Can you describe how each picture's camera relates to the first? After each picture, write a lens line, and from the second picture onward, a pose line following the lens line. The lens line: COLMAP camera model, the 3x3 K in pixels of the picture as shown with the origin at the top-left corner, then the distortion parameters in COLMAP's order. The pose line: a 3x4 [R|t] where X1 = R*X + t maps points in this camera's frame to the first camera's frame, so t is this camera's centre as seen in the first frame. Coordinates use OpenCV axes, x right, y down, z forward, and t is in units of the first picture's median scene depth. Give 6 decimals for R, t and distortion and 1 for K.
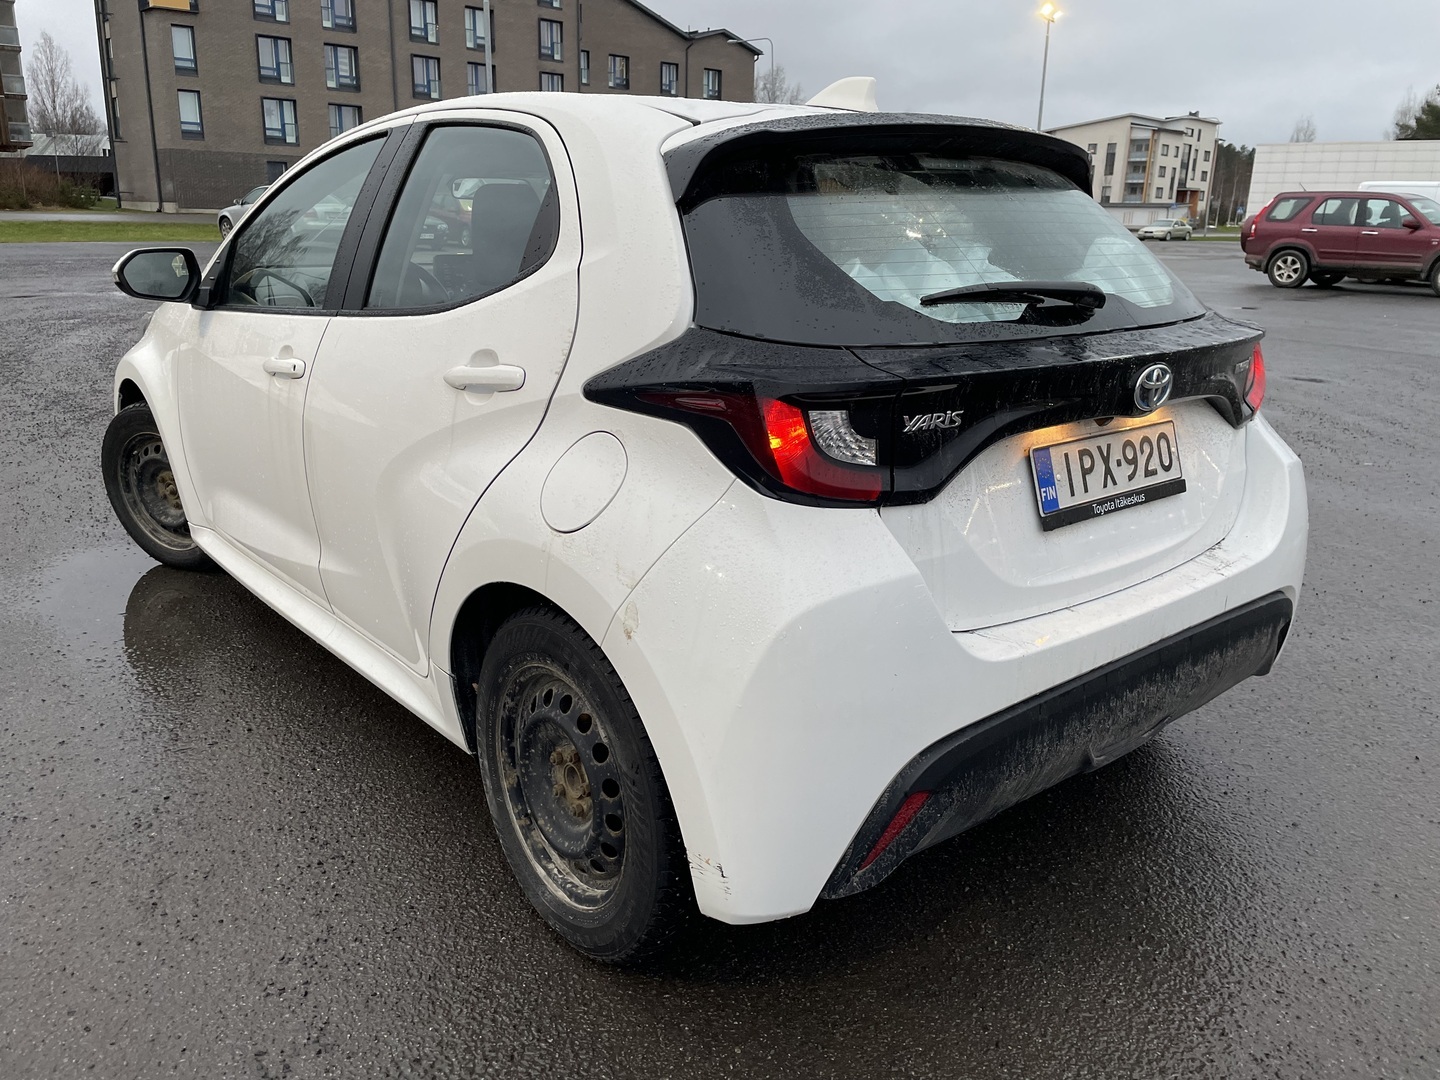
lens RADIAL K [[1070.0, 0, 721.8], [0, 1070.0, 540.2], [0, 0, 1]] dist [0.057229, -0.082334]
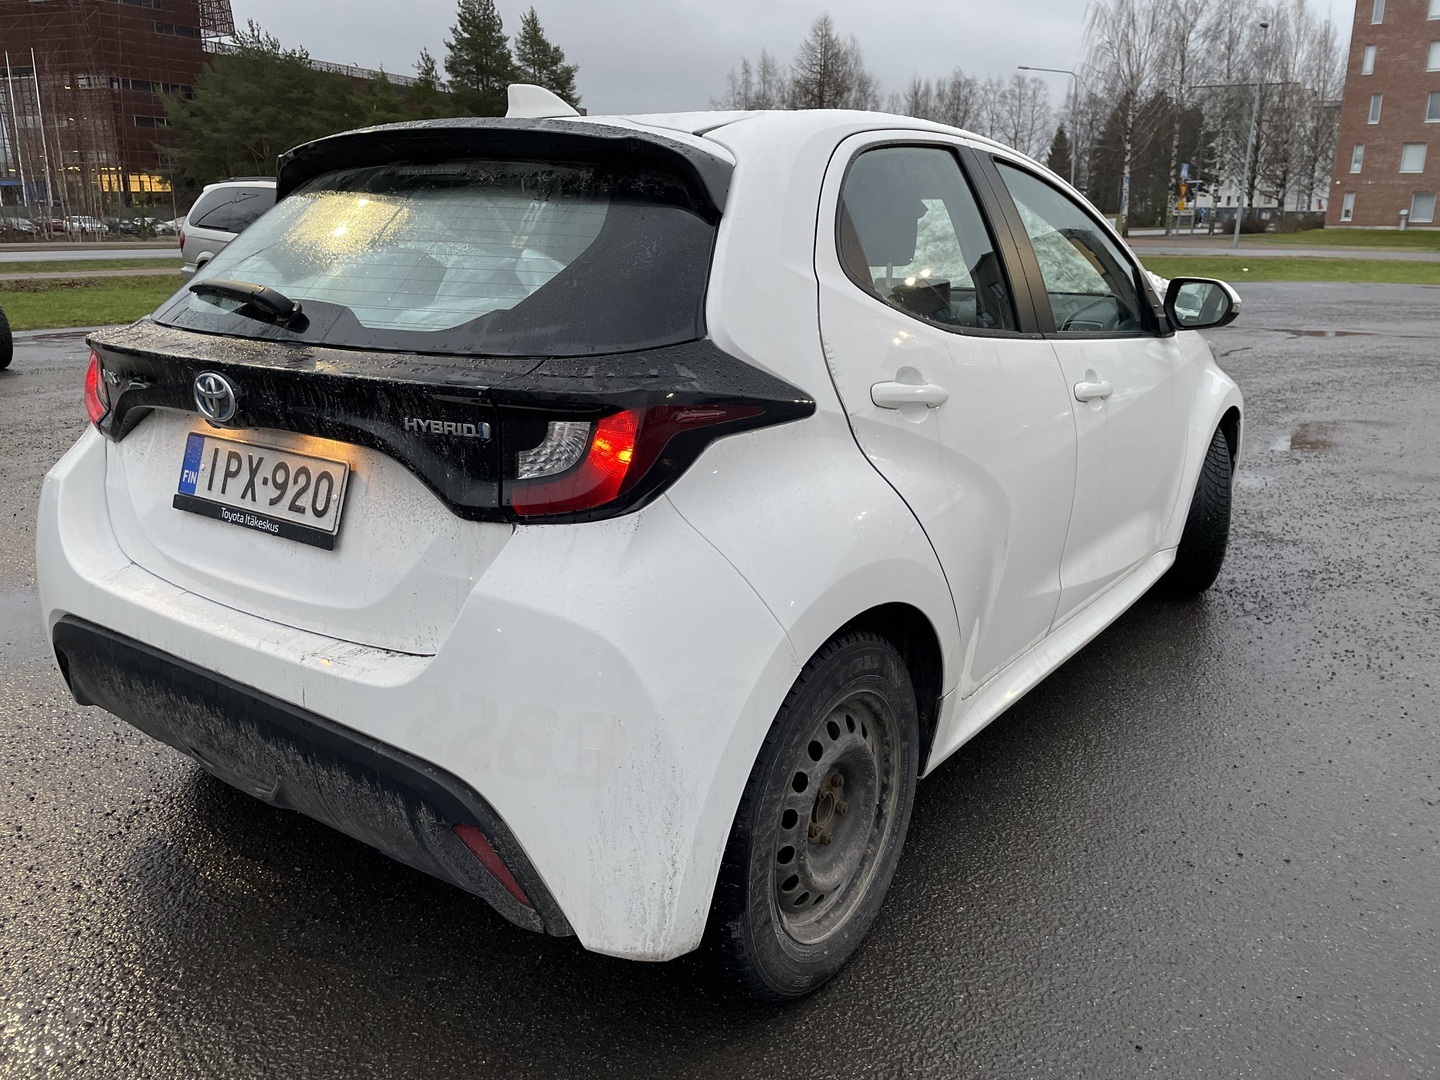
lens RADIAL K [[1070.0, 0, 723.0], [0, 1070.0, 537.9], [0, 0, 1]] dist [0.057229, -0.082334]
pose [[0.257877, 0.249438, -0.933424, 1.364253], [-0.281611, 0.943557, 0.174345, -0.301929], [0.924226, 0.217903, 0.313567, 1.093978]]
